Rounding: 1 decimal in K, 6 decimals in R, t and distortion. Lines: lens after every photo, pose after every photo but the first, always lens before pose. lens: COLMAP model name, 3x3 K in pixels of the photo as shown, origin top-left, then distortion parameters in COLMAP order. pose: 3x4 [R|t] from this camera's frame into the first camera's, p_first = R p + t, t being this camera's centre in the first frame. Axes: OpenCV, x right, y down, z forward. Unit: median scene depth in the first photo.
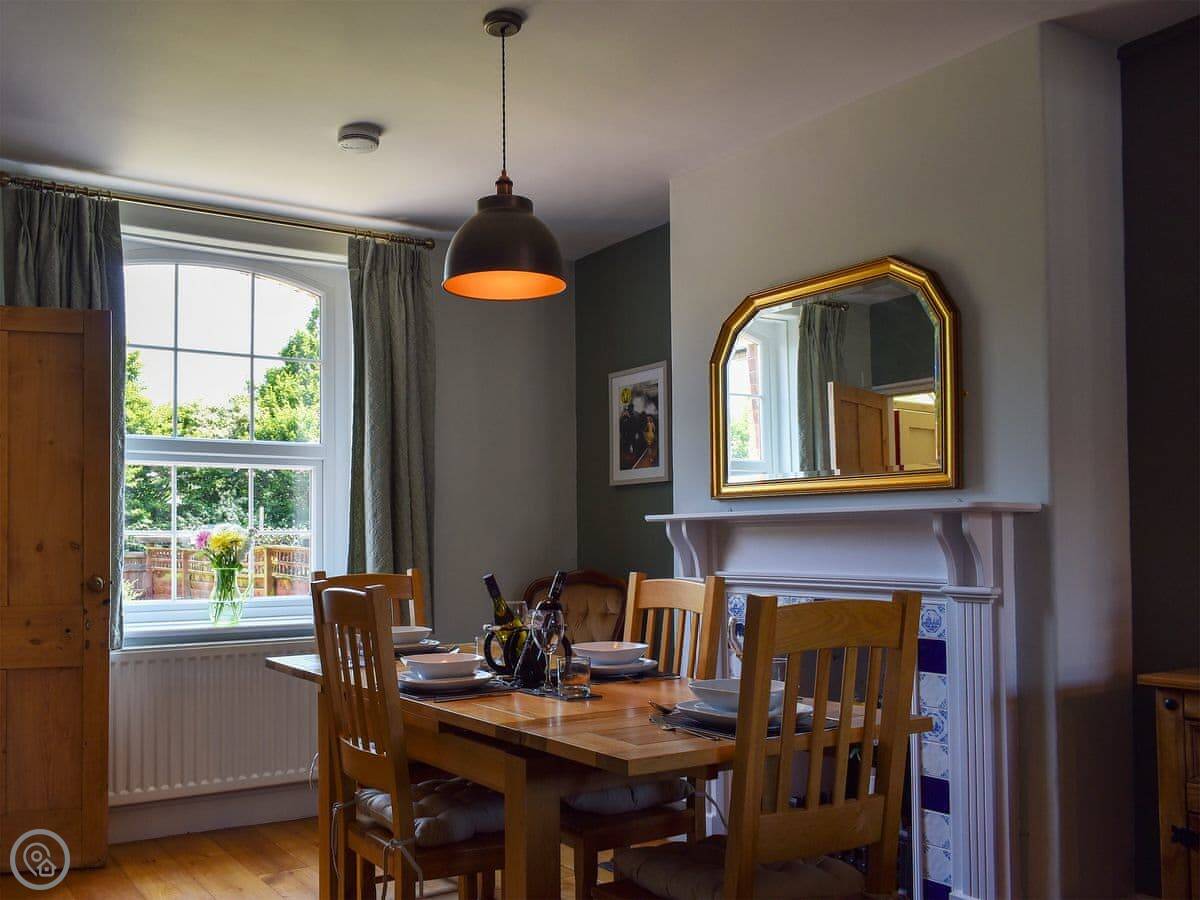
lens RADIAL K [[1081.8, 0, 550.7], [0, 1081.8, 480.2], [0, 0, 1]] dist [-0.000488, -0.004033]
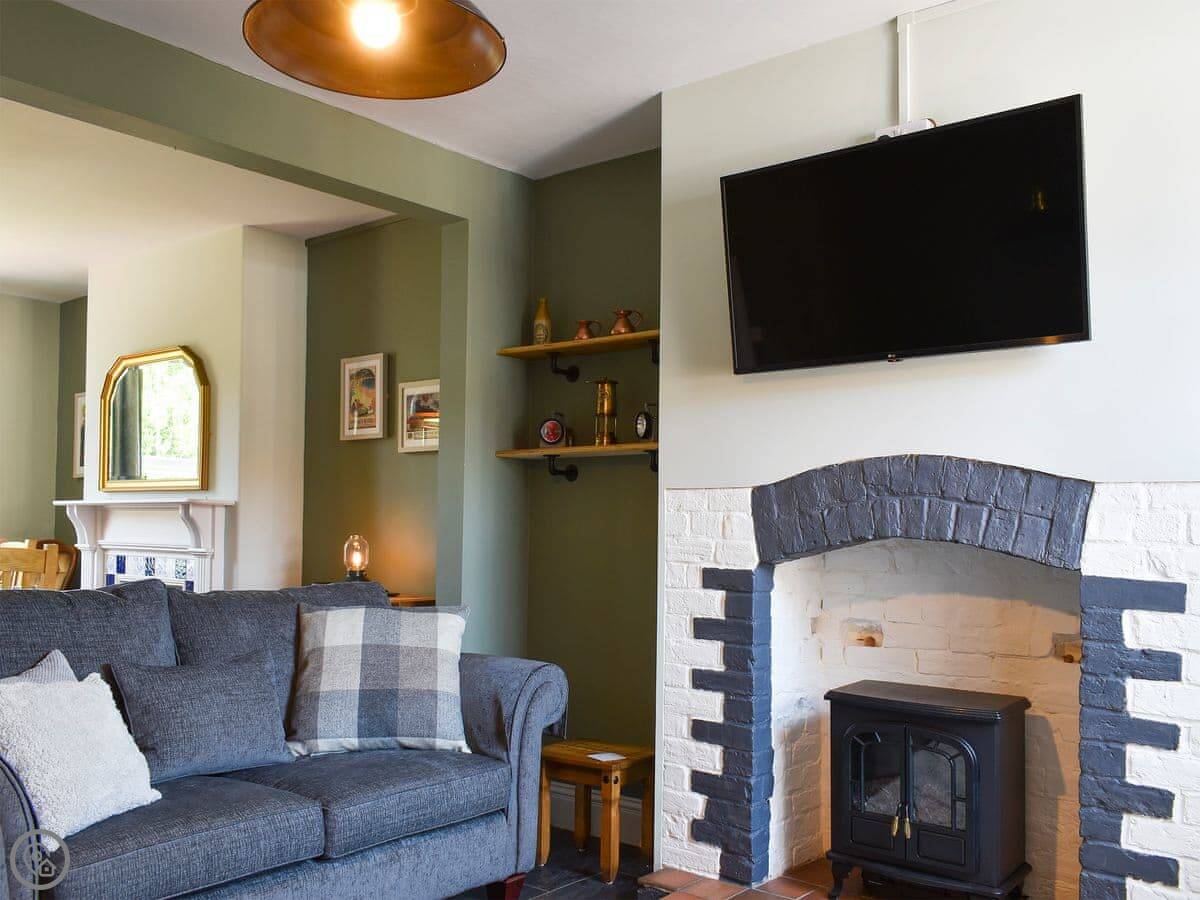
lens RADIAL K [[1081.8, 0, 550.7], [0, 1081.8, 480.2], [0, 0, 1]] dist [-0.000488, -0.004033]
pose [[0.958551, 0.030484, 0.283285, 0.421311], [-0.035208, 0.999313, 0.011598, -0.047680], [-0.282737, -0.021091, 0.958965, -0.786142]]
